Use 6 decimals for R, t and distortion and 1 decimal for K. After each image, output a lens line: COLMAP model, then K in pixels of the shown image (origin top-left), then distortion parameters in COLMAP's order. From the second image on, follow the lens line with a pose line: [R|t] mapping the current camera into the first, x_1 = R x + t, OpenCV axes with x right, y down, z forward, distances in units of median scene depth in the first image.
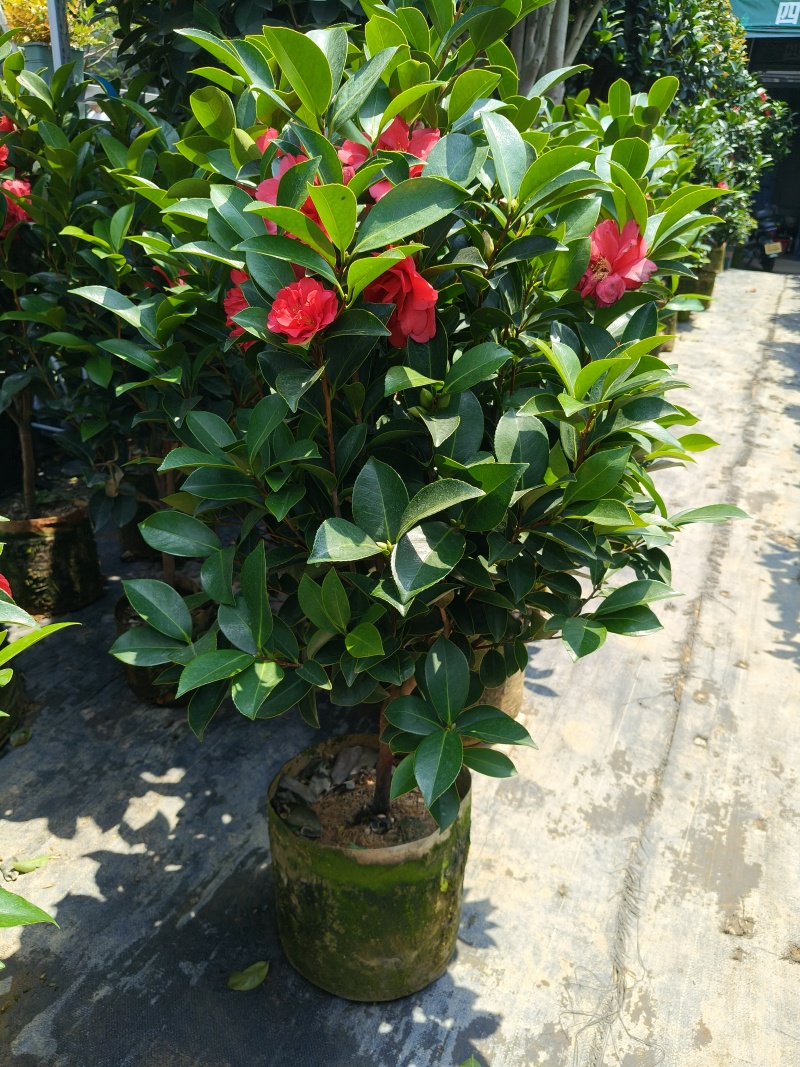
lens RADIAL K [[799.2, 0, 400.0], [0, 799.2, 533.5], [0, 0, 1]] dist [0.007314, -0.069129]
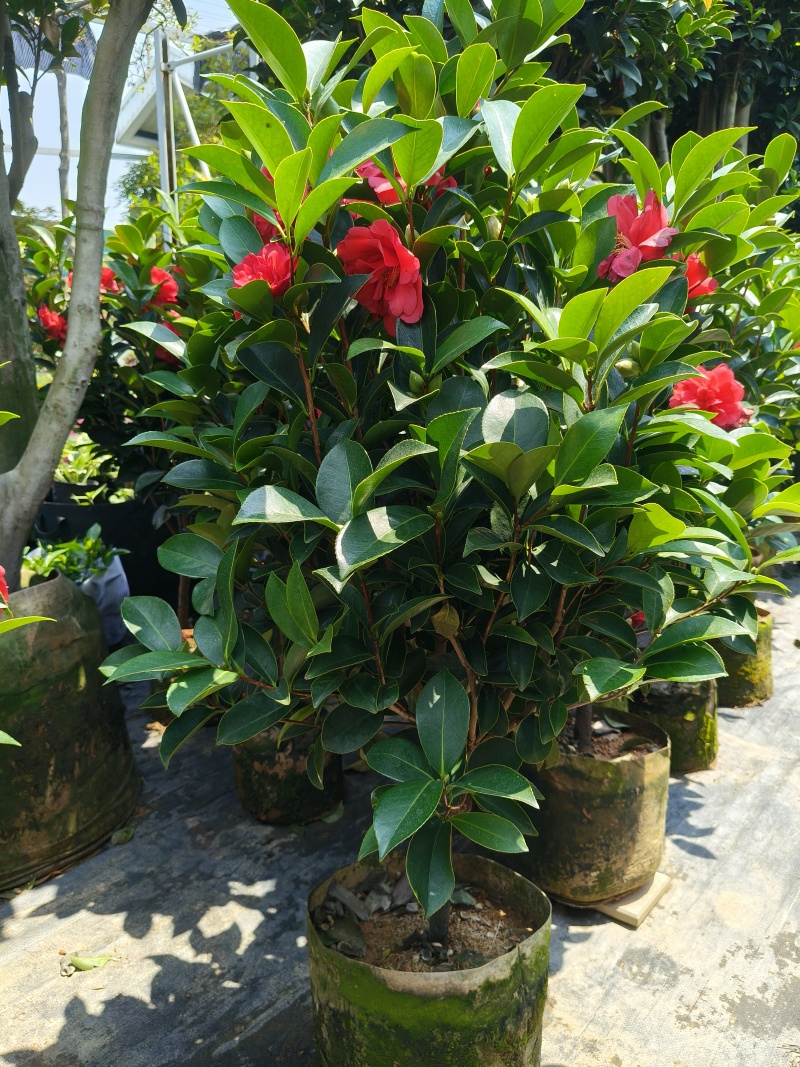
lens RADIAL K [[811.9, 0, 400.0], [0, 811.9, 533.5], [0, 0, 1]] dist [-0.042622, 0.006955]
pose [[0.965812, 0.008866, -0.259091, 0.121842], [-0.066324, 0.974605, -0.213883, 0.093324], [0.250615, 0.223754, 0.941874, 0.082487]]
